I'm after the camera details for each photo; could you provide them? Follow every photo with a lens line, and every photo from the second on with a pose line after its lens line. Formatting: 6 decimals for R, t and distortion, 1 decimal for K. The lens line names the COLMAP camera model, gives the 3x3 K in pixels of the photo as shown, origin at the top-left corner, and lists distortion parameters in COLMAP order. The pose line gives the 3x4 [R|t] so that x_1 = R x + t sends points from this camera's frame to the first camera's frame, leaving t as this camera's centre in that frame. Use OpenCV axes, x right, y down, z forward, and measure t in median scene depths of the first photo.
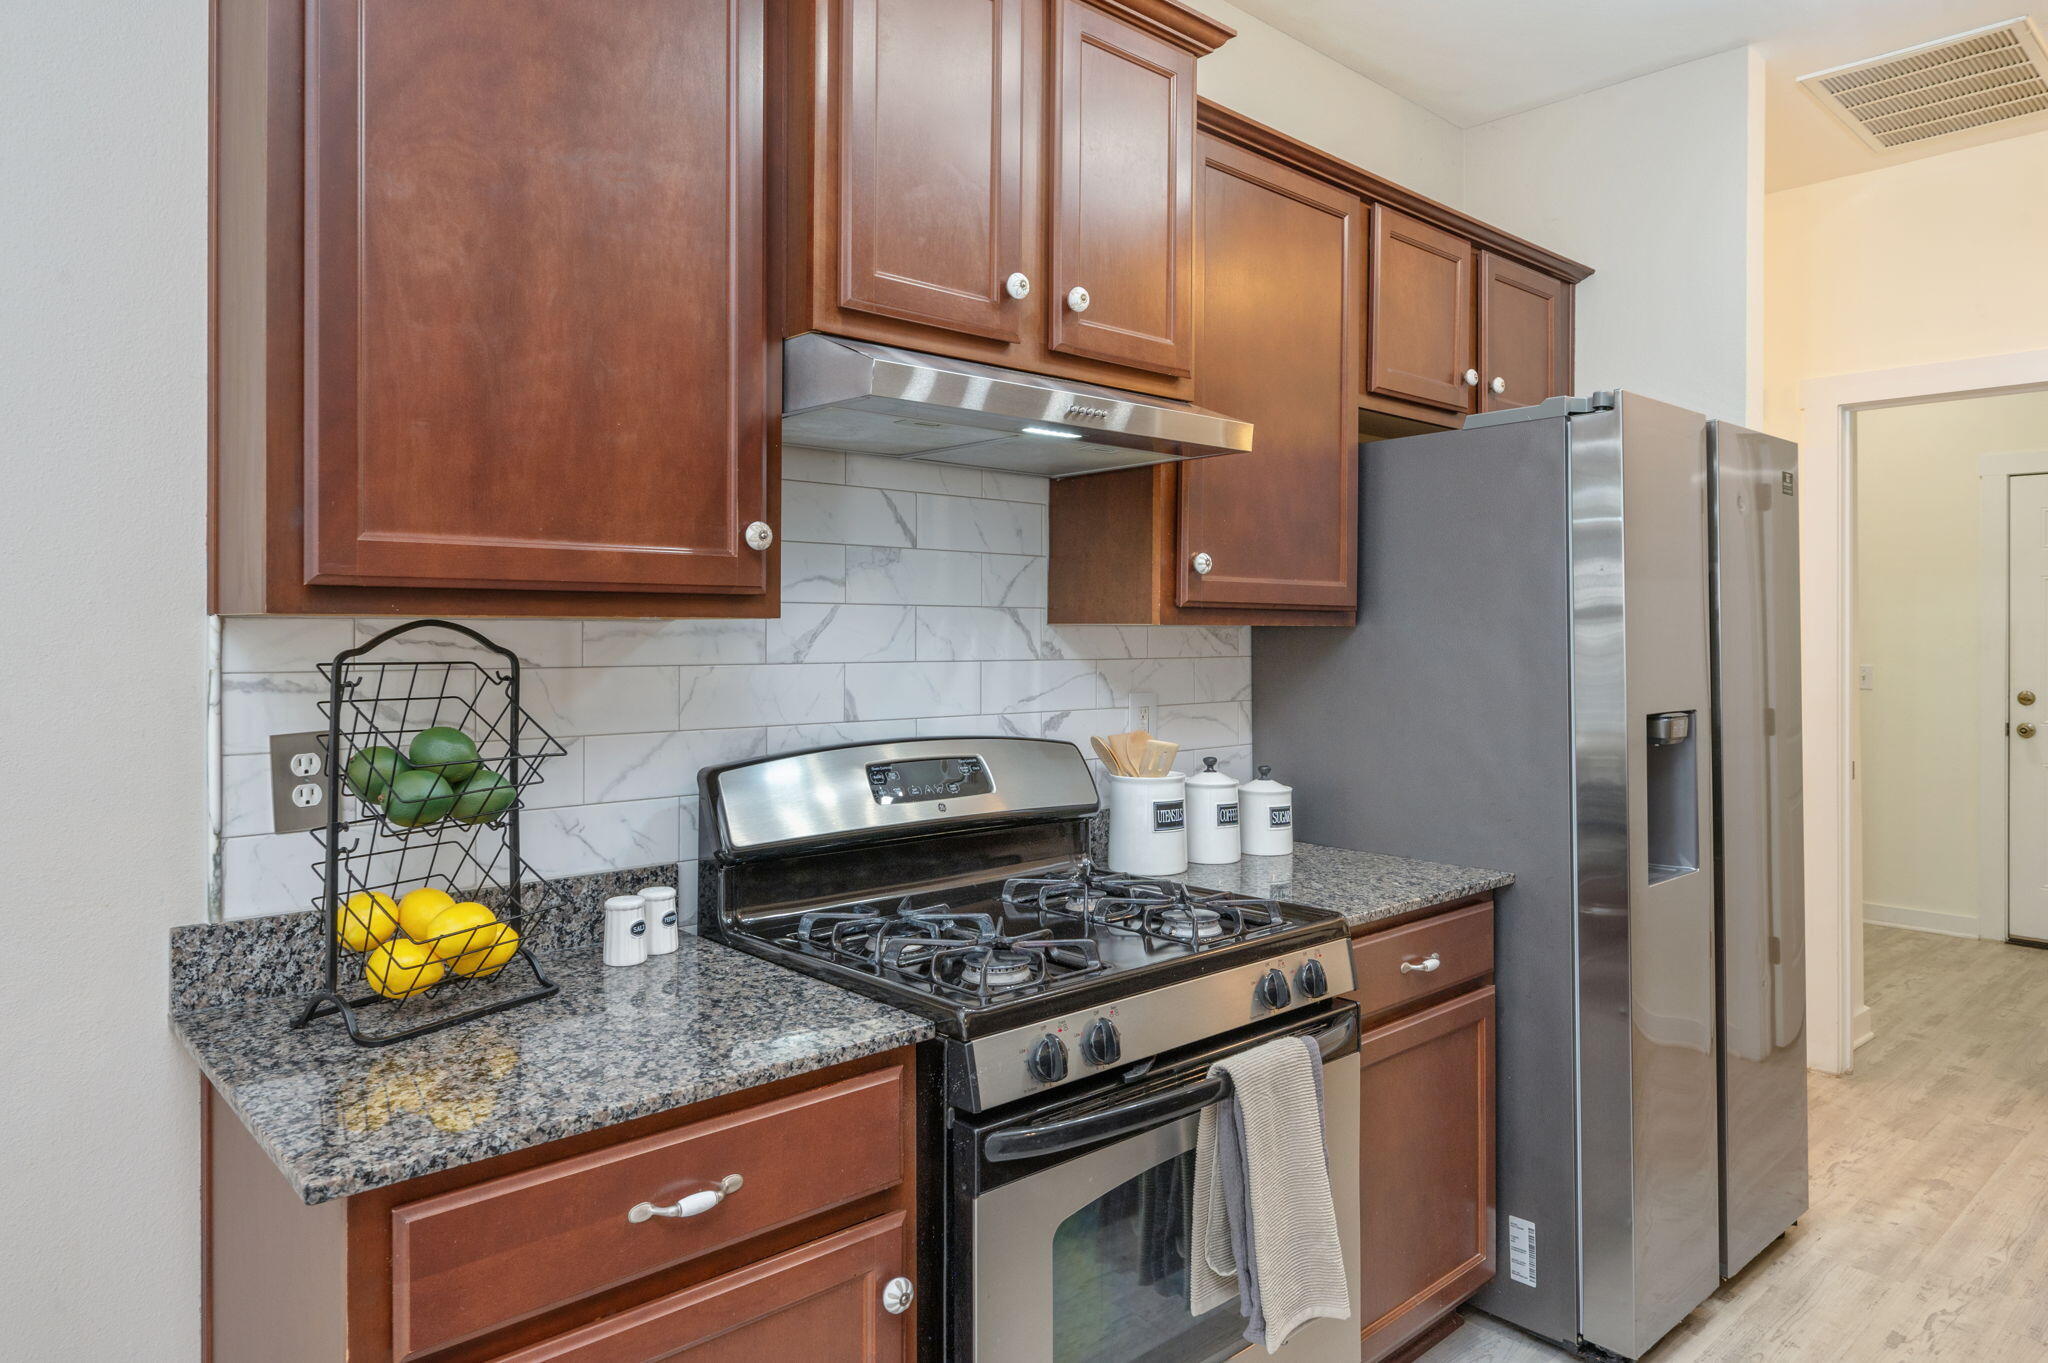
lens RADIAL K [[1259.2, 0, 1031.9], [0, 1259.2, 624.9], [0, 0, 1]] dist [0.003073, -0.023148]
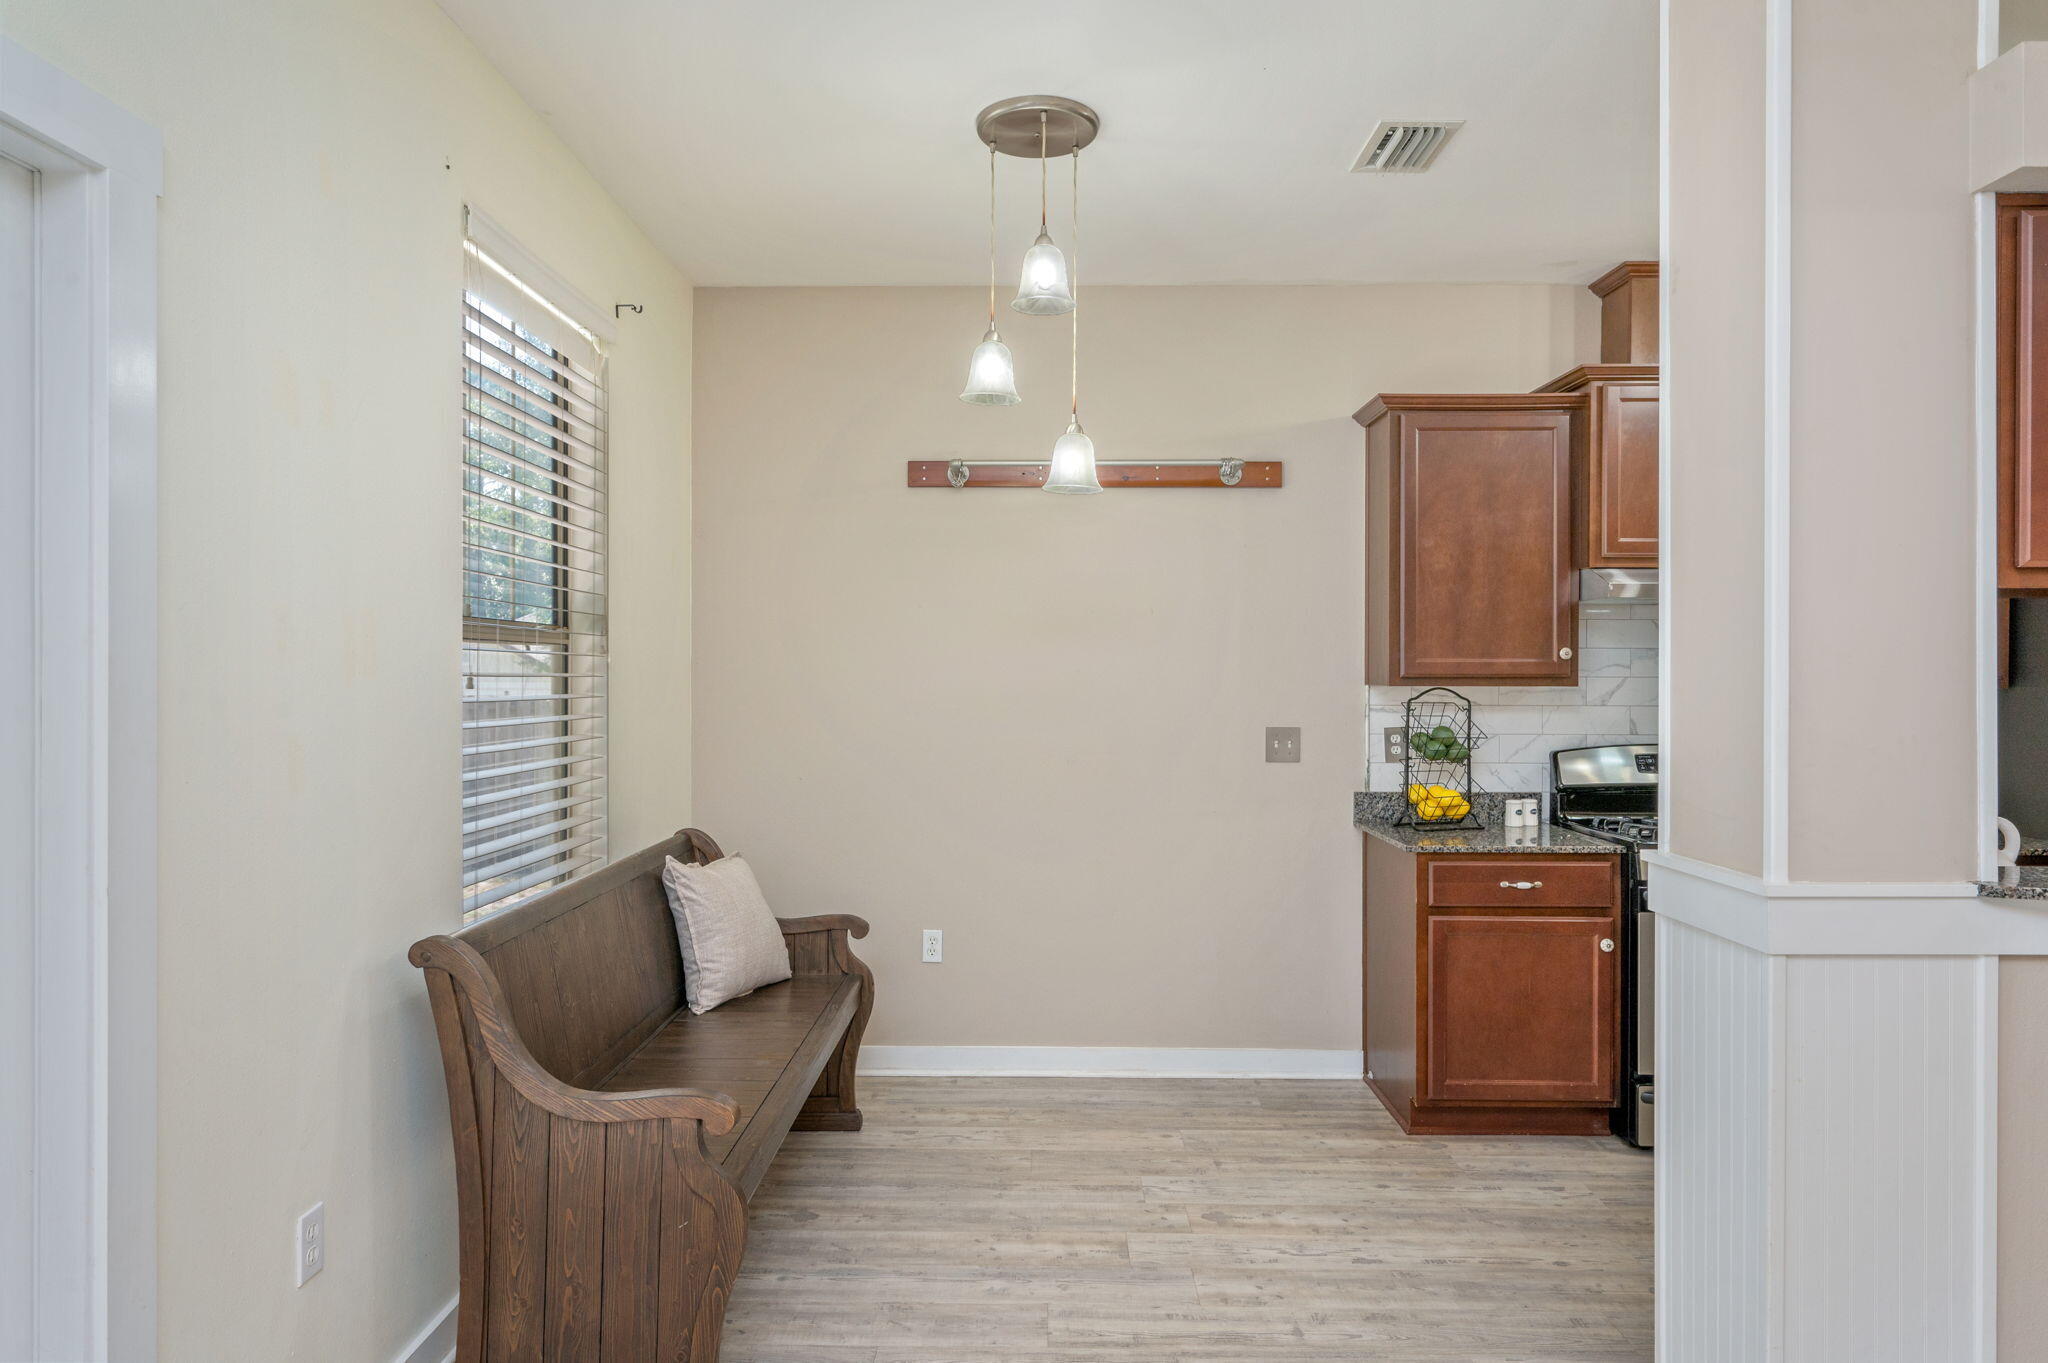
lens RADIAL K [[1262.9, 0, 1024.0], [0, 1262.9, 681.5], [0, 0, 1]] dist [-0.003906, -0.000498]
pose [[0.723988, 0.005205, -0.689793, 0.764391], [0.002427, 0.999946, 0.010093, -0.046247], [0.689808, -0.008981, 0.723937, -1.613819]]
